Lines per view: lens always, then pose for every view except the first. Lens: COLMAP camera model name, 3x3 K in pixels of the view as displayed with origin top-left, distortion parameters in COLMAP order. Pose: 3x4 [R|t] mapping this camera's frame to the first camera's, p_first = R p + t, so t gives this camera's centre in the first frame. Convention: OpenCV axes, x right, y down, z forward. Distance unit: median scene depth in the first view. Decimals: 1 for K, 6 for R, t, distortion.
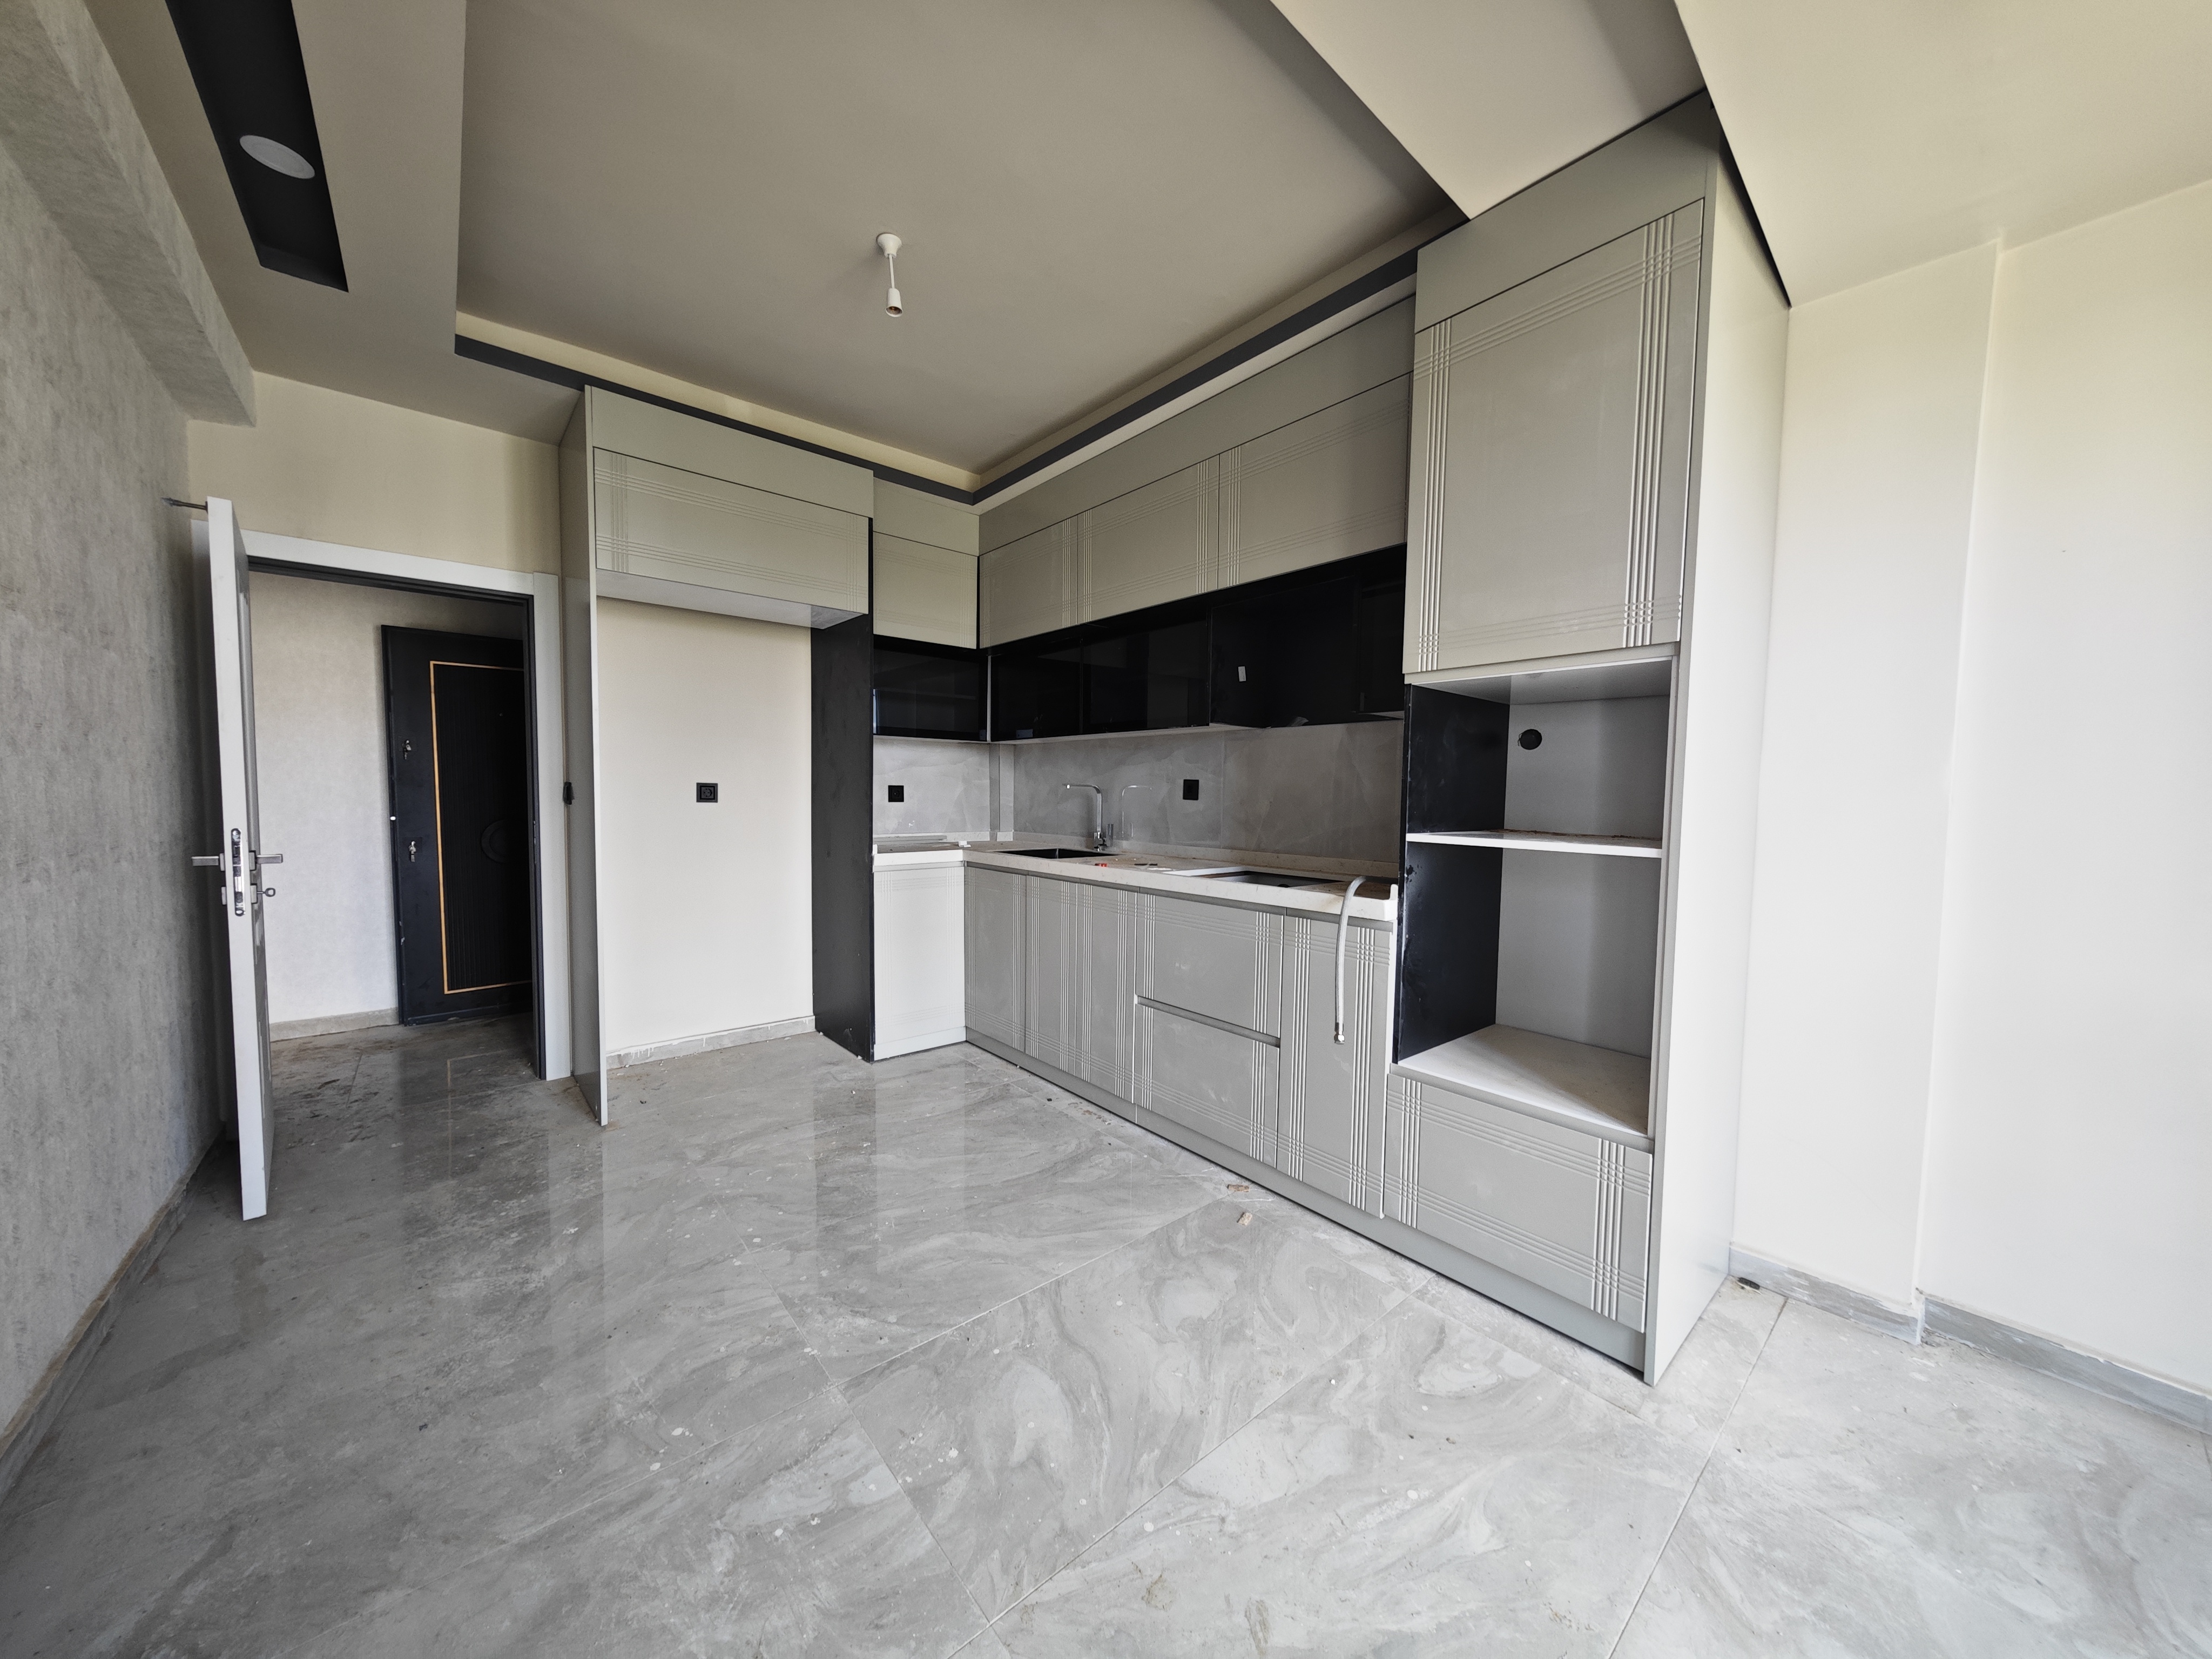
lens RADIAL K [[780.5, 0, 1110.2], [0, 780.5, 841.7], [0, 0, 1]] dist [-0.001756, 0.000344]
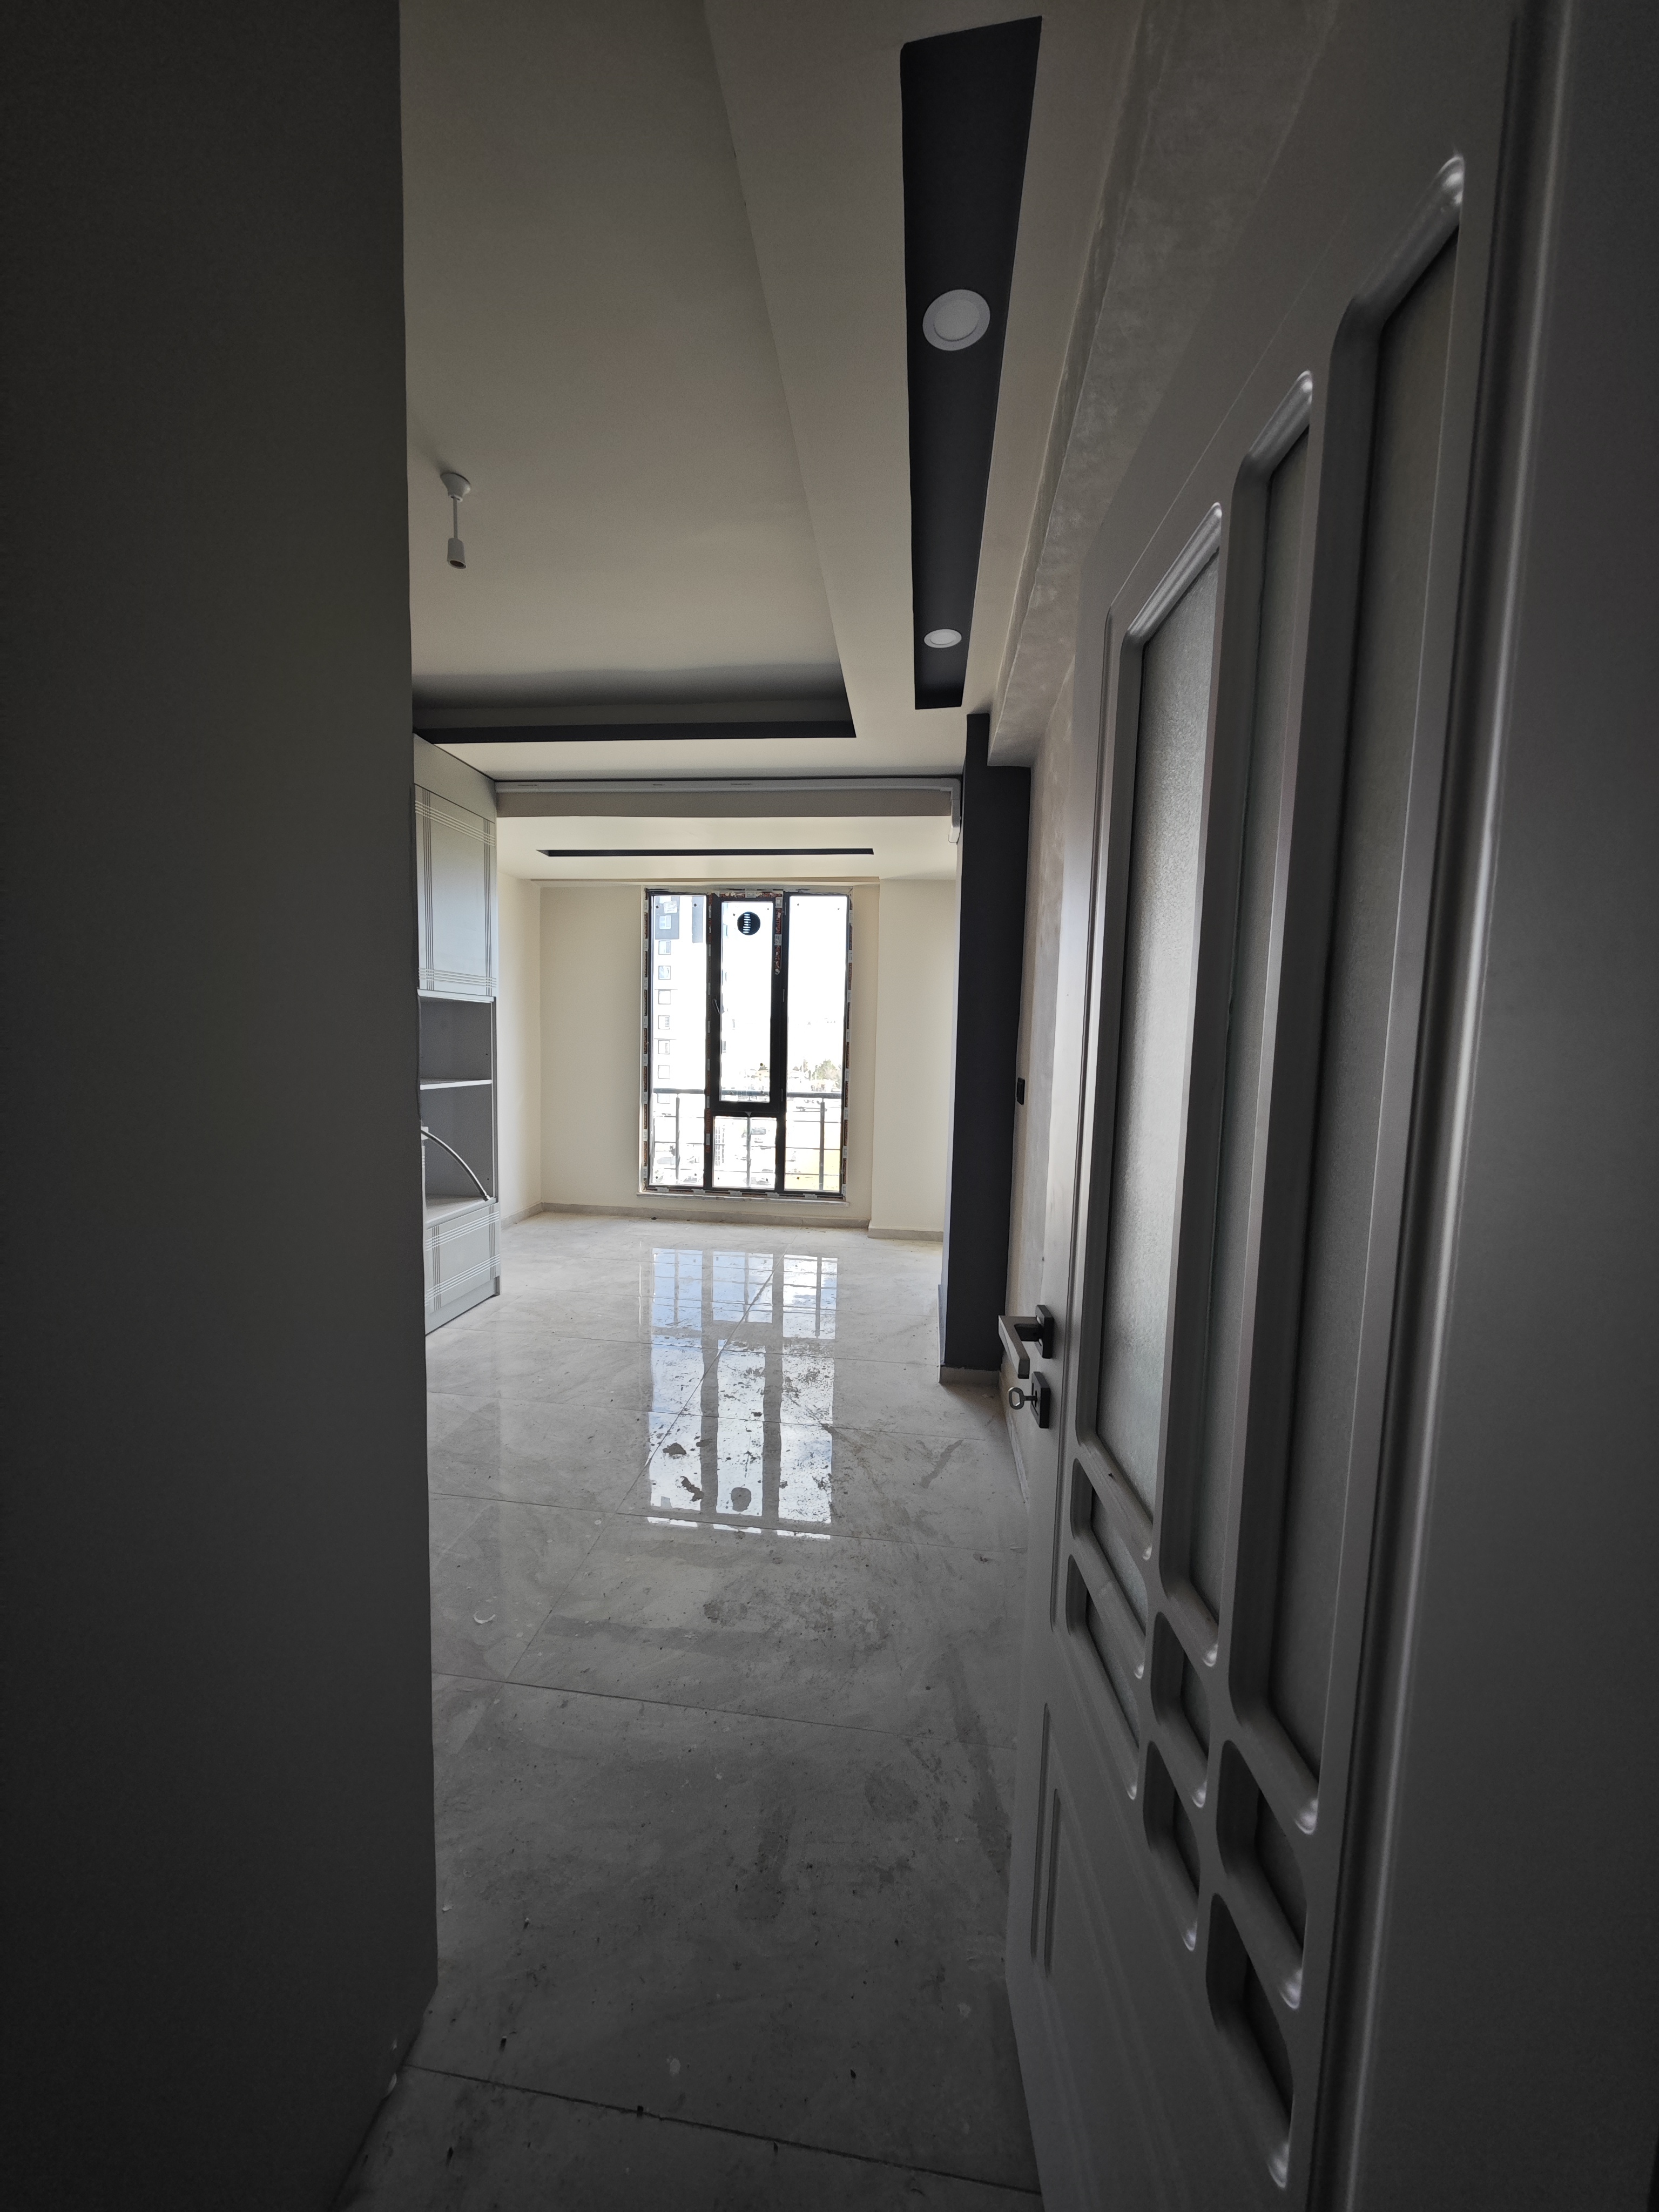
lens RADIAL K [[780.5, 0, 822.8], [0, 780.5, 1098.8], [0, 0, 1]] dist [-0.001756, 0.000344]
pose [[-0.670469, -0.088073, 0.736691, -1.332423], [0.013190, 0.991358, 0.130523, -0.175914], [-0.741820, 0.097228, -0.663513, 1.370318]]
